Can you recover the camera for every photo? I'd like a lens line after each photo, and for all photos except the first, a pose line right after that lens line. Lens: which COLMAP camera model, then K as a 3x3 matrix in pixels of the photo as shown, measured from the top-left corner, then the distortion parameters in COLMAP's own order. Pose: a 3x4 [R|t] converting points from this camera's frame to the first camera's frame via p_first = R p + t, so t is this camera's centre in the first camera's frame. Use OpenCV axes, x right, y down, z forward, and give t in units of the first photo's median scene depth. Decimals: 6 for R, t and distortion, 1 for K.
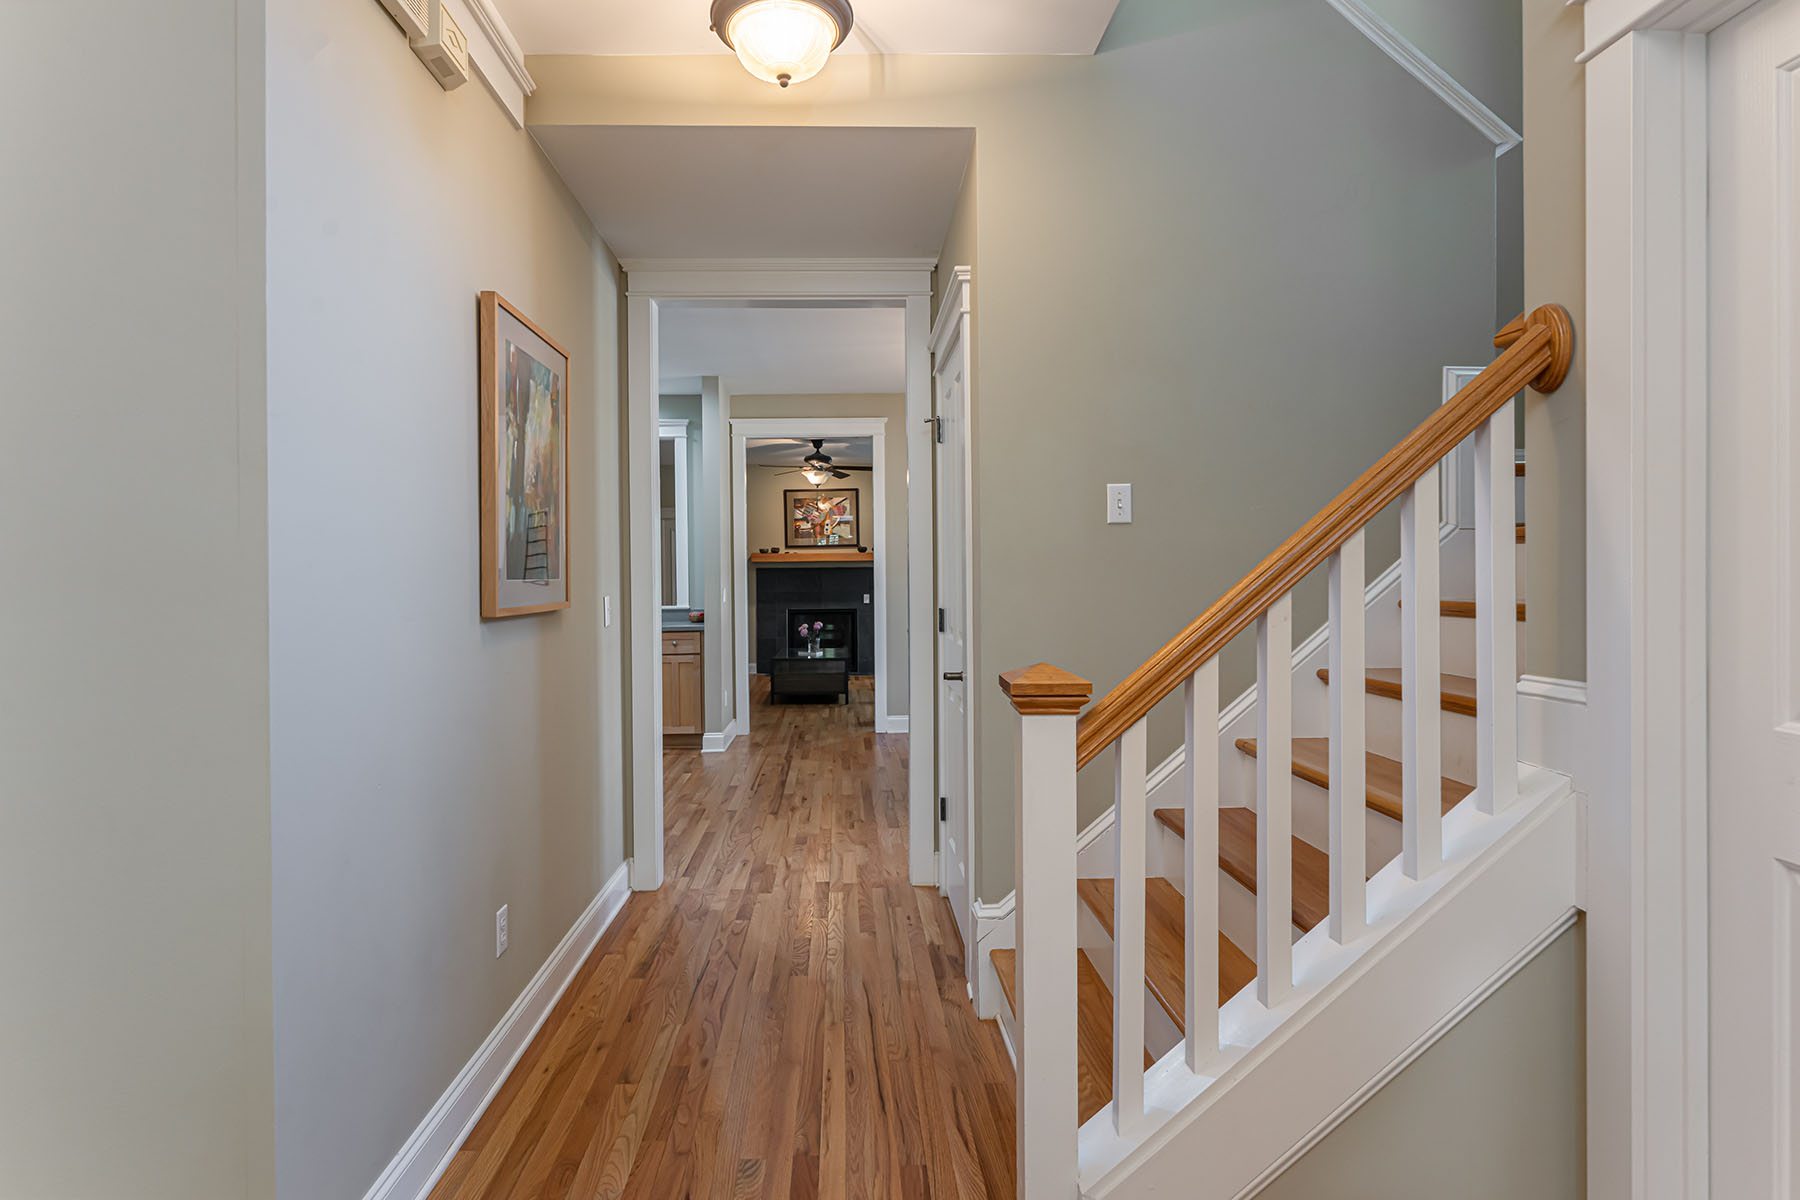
lens RADIAL K [[1017.5, 0, 870.5], [0, 1017.5, 603.0], [0, 0, 1]] dist [-0.005824, -0.001488]
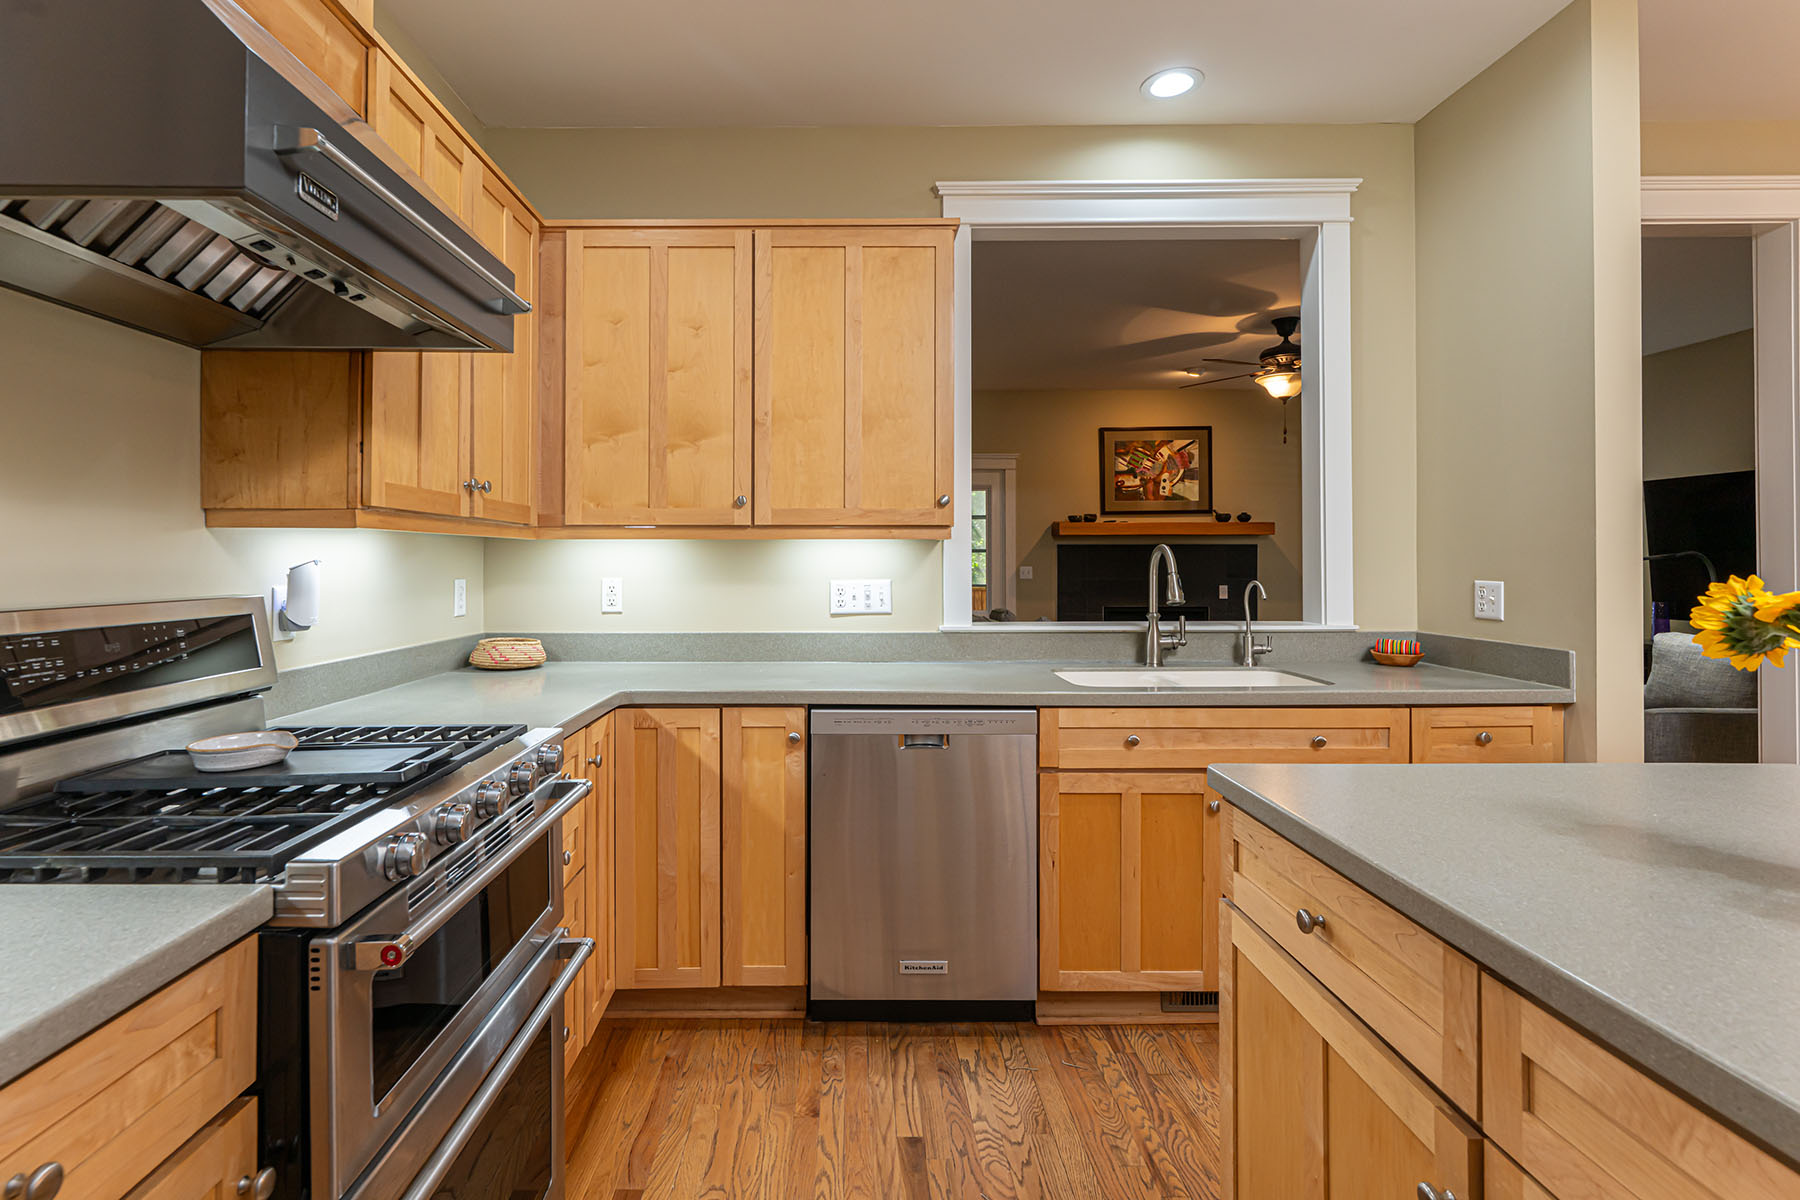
lens RADIAL K [[895.6, 0, 812.1], [0, 895.6, 557.9], [0, 0, 1]] dist [-0.012651, 0.000794]
pose [[0.999458, 0.006892, -0.032192, -0.298666], [-0.007790, 0.999582, -0.027858, -0.009466], [0.031987, 0.028094, 0.999093, 0.479944]]
